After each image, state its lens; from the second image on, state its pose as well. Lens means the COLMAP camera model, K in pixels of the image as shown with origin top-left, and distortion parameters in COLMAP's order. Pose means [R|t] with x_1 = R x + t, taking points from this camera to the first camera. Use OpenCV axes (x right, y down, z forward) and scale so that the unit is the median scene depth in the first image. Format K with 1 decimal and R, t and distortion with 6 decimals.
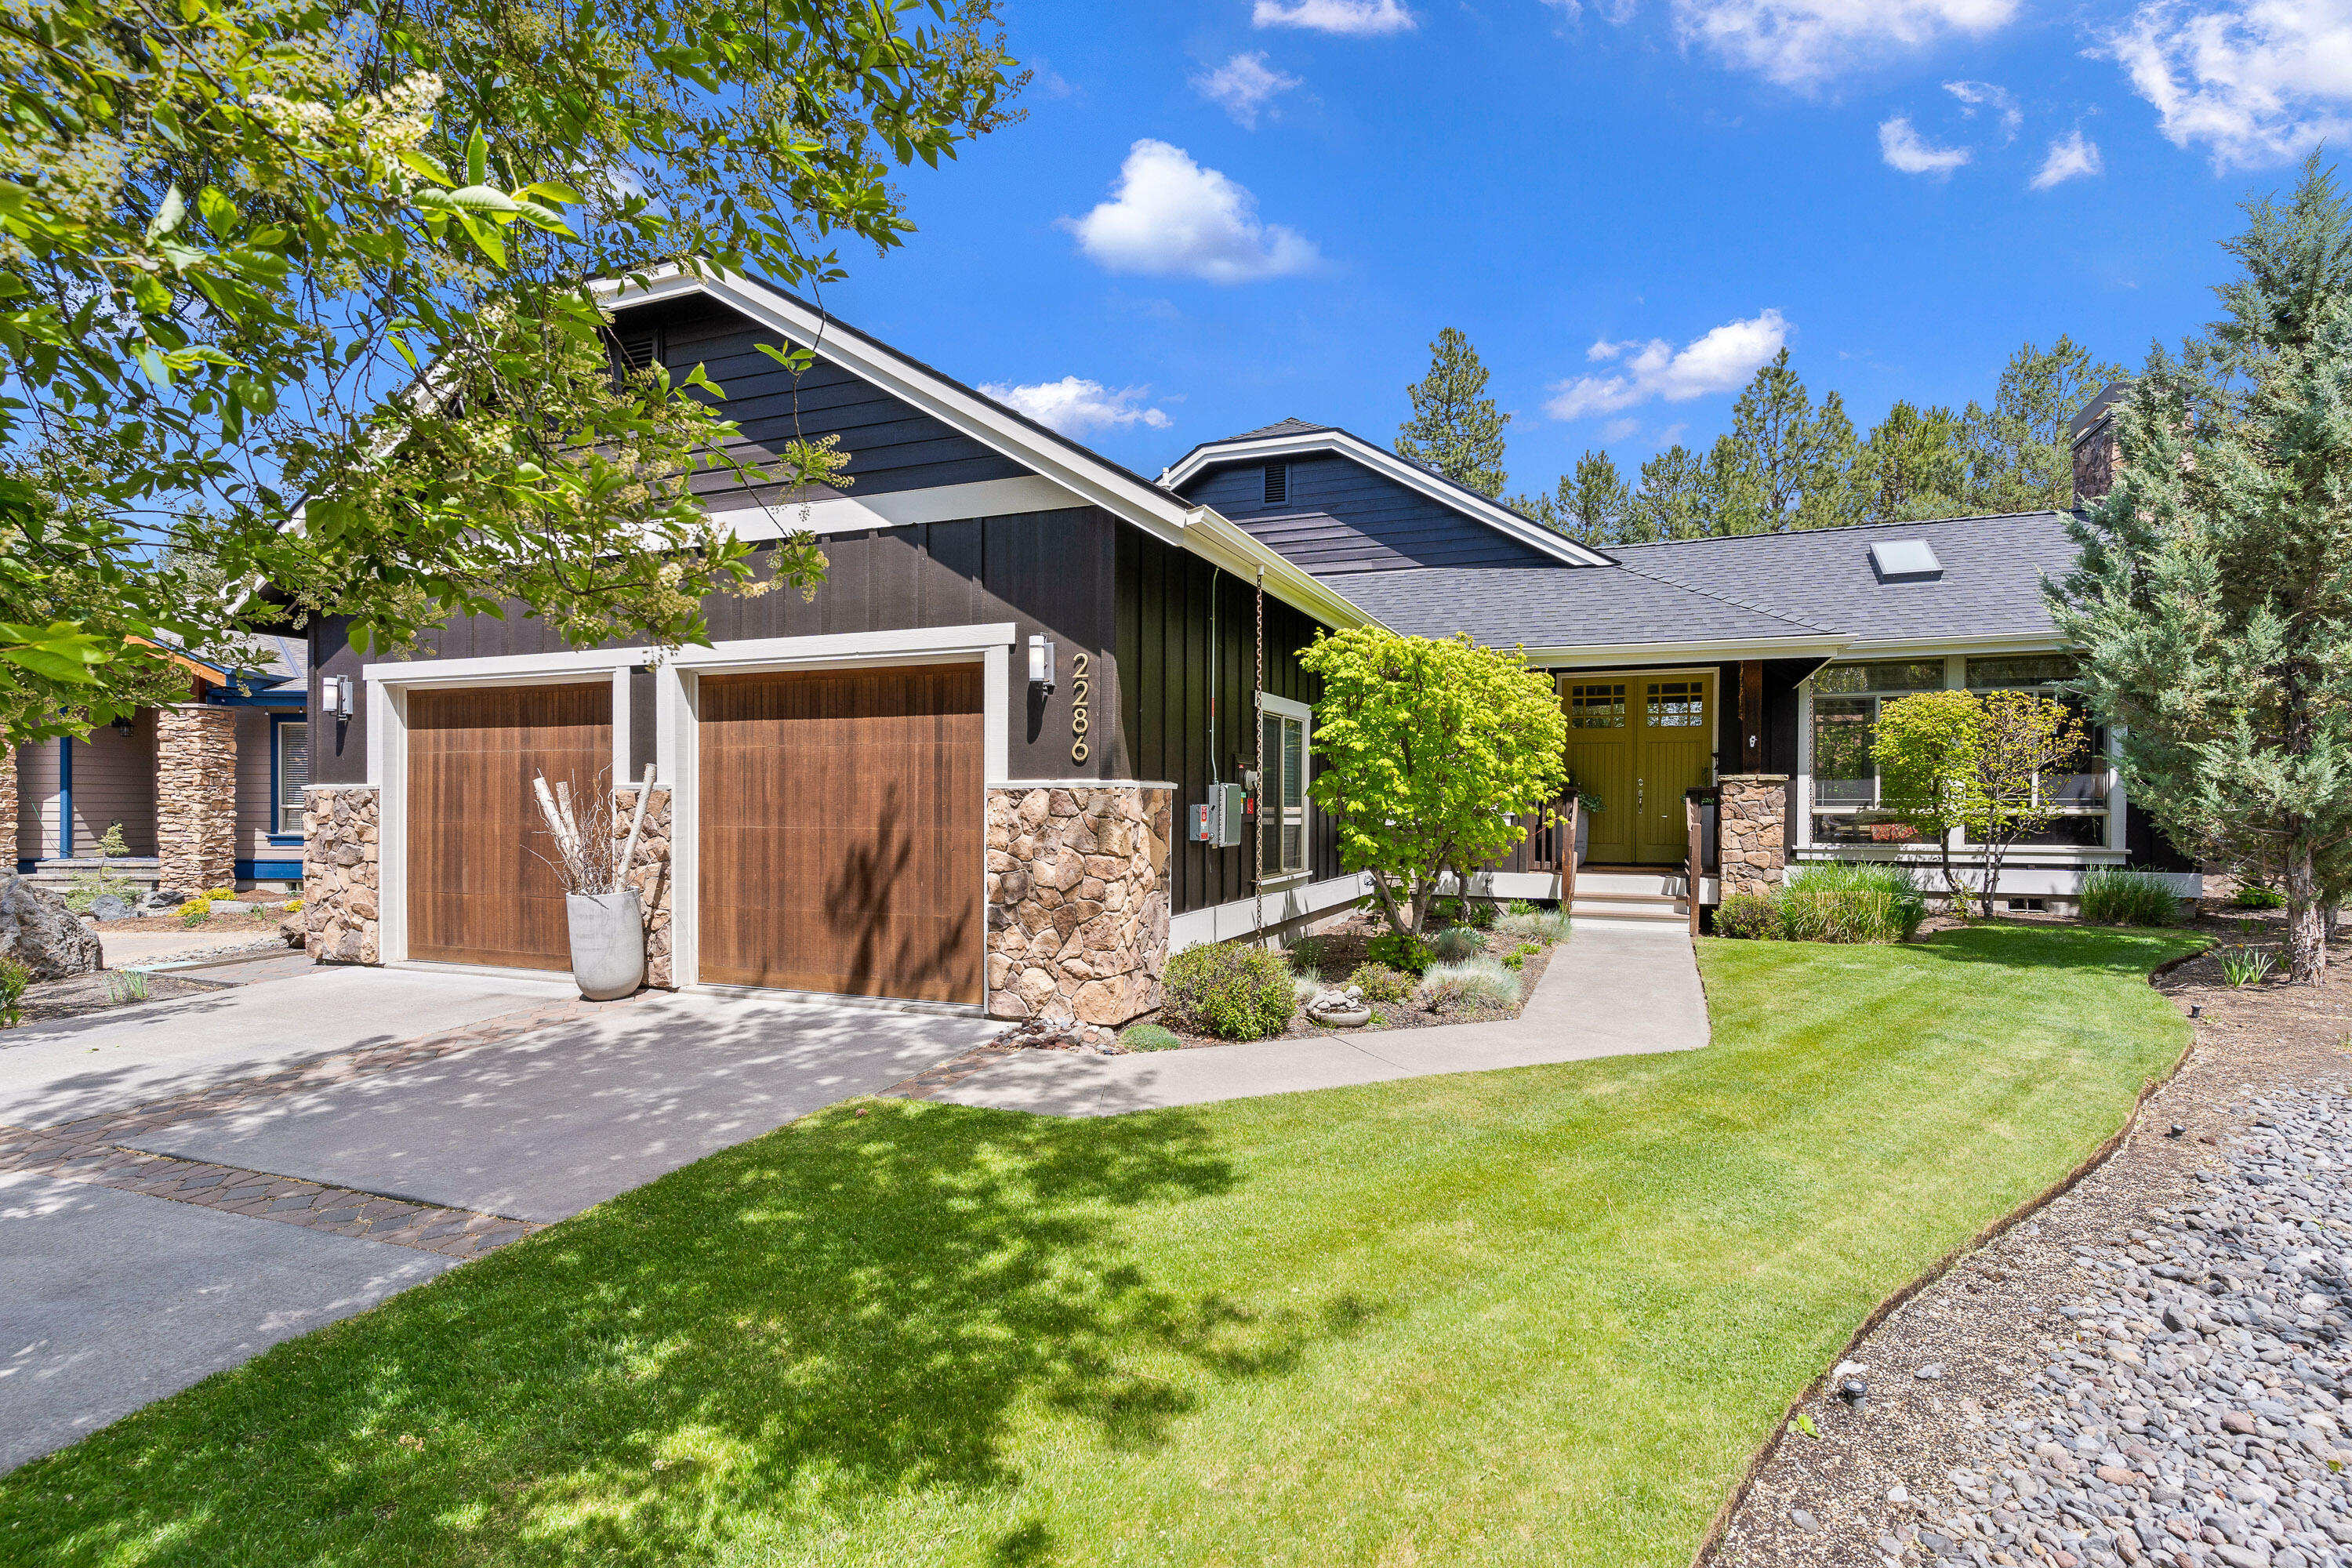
lens RADIAL K [[1165.4, 0, 1176.0], [0, 1165.4, 784.0], [0, 0, 1]] dist [0.003764, 0.000450]
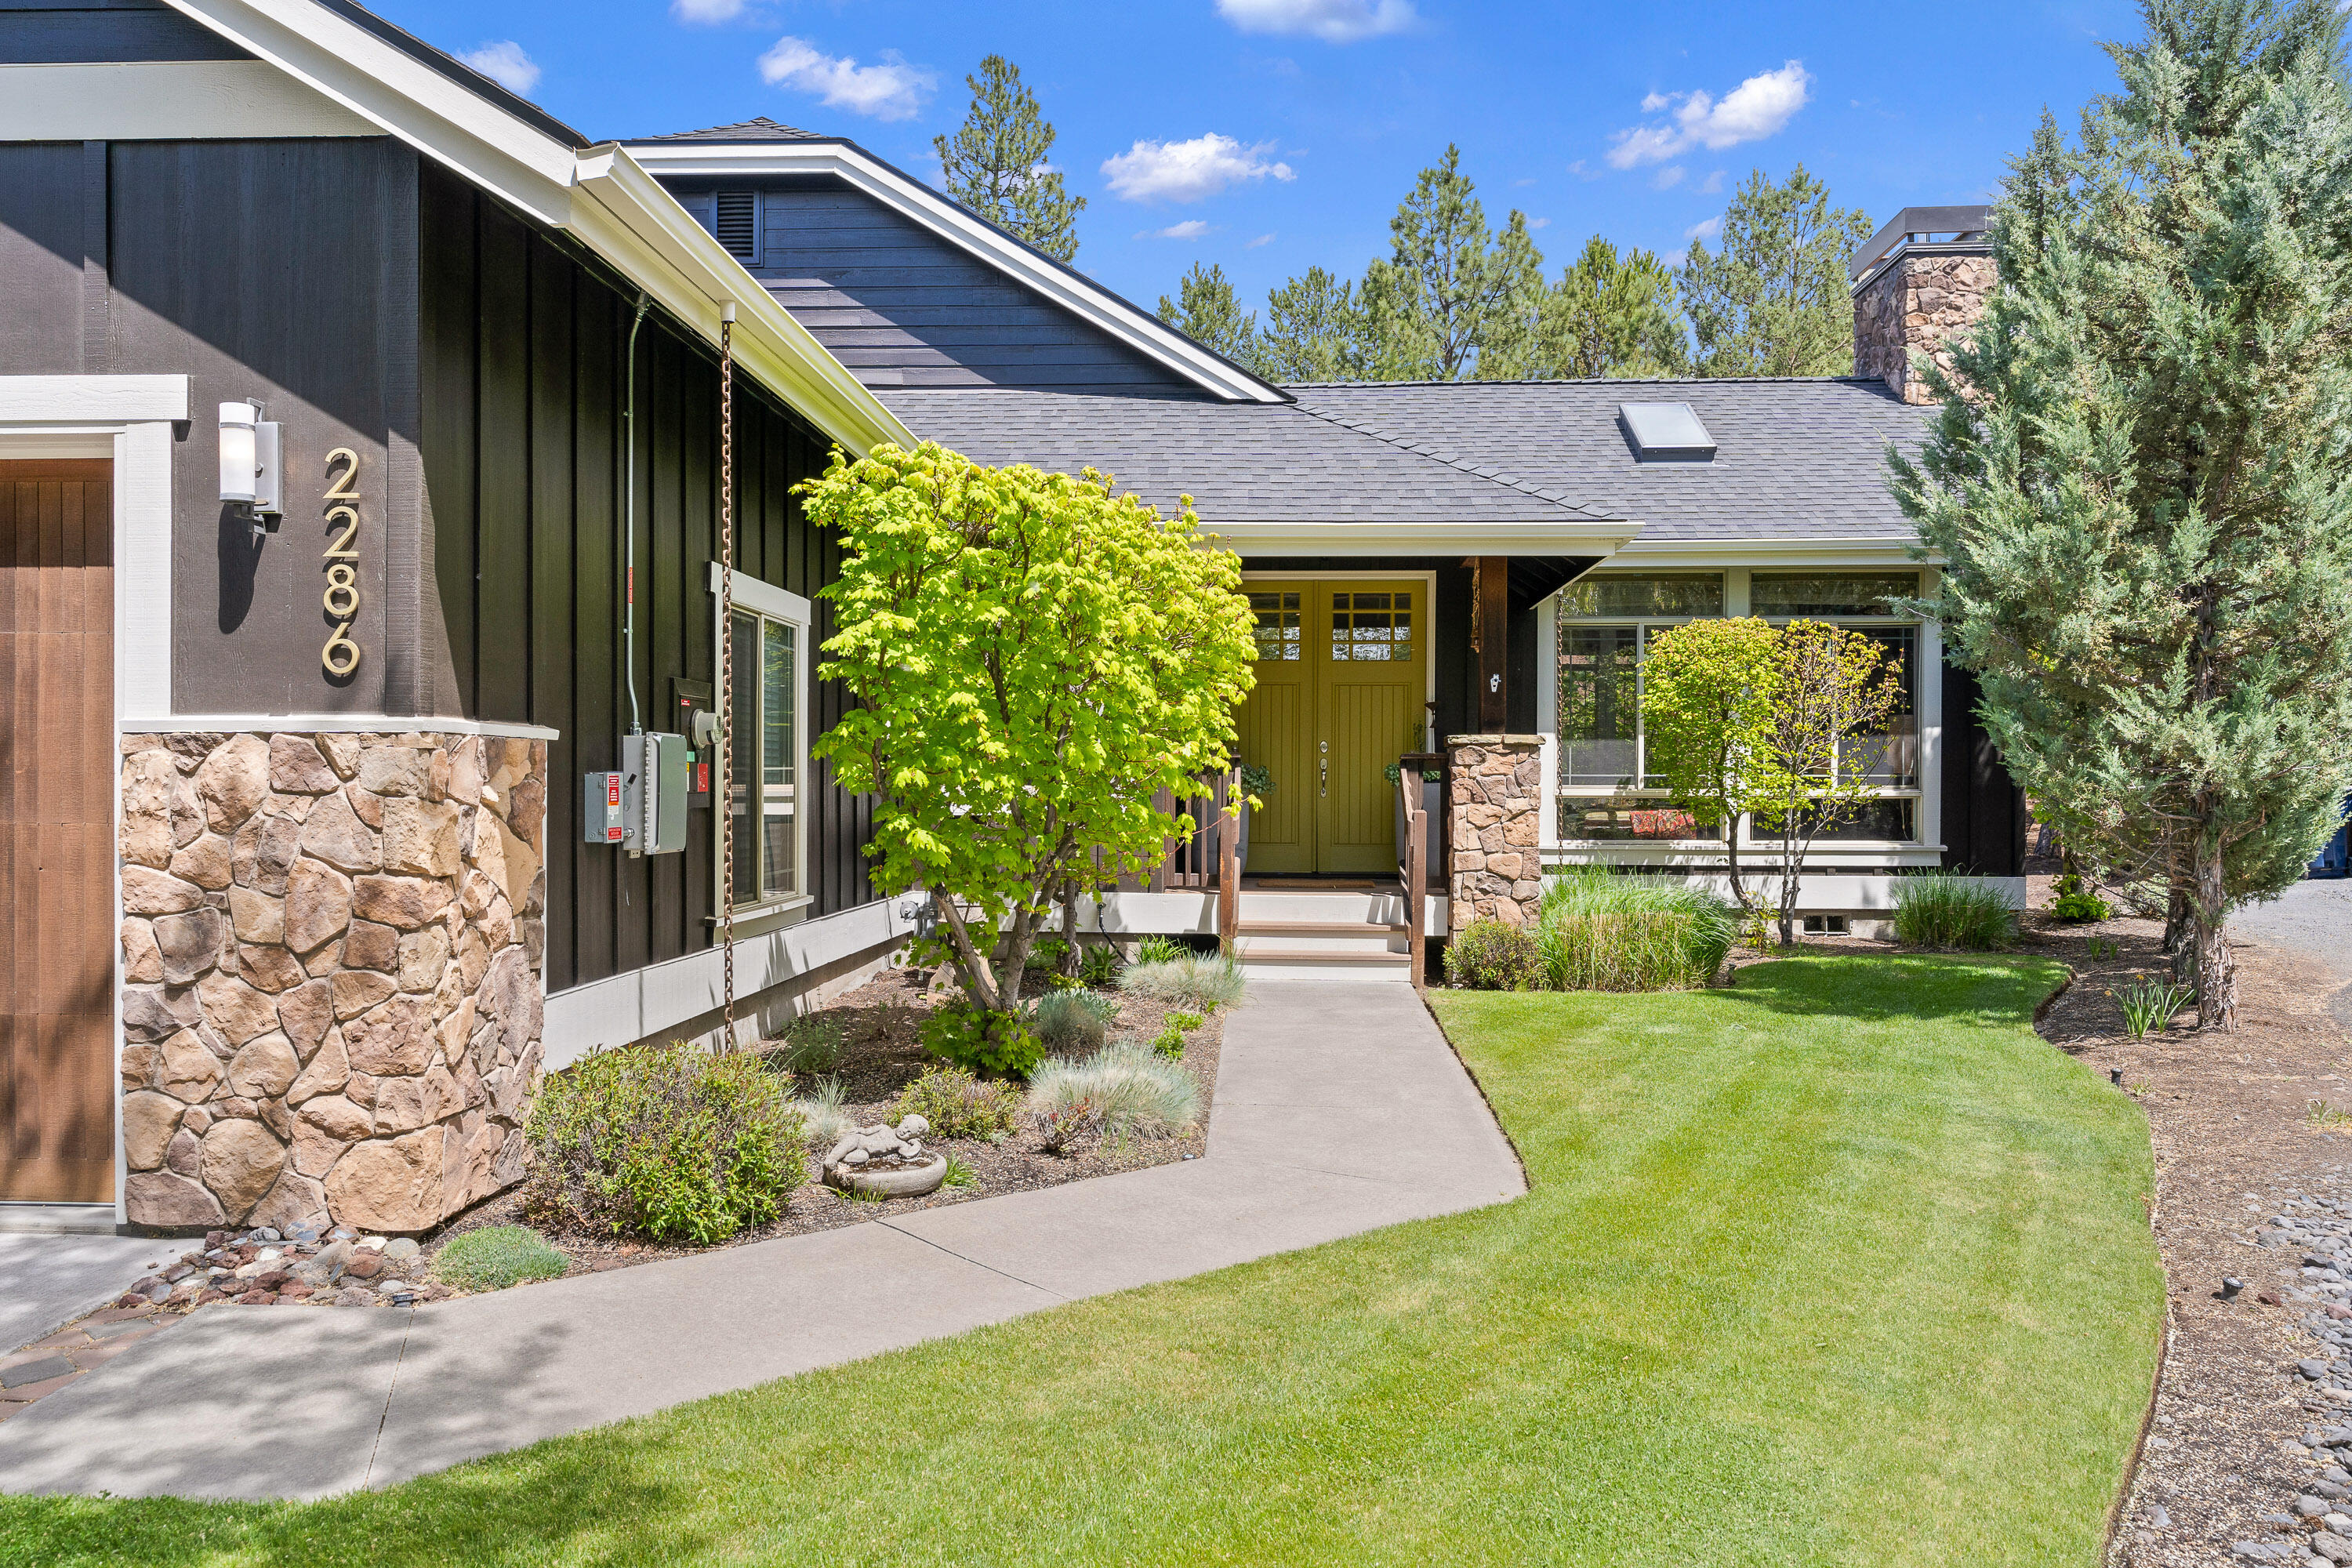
lens RADIAL K [[1812.7, 0, 1165.8], [0, 1812.7, 816.3], [0, 0, 1]] dist [0.001085, -0.004385]
pose [[0.947740, -0.003483, 0.319026, -0.000217], [-0.007378, 0.999434, 0.032827, 0.007904], [-0.318960, -0.033465, 0.947177, 0.148084]]
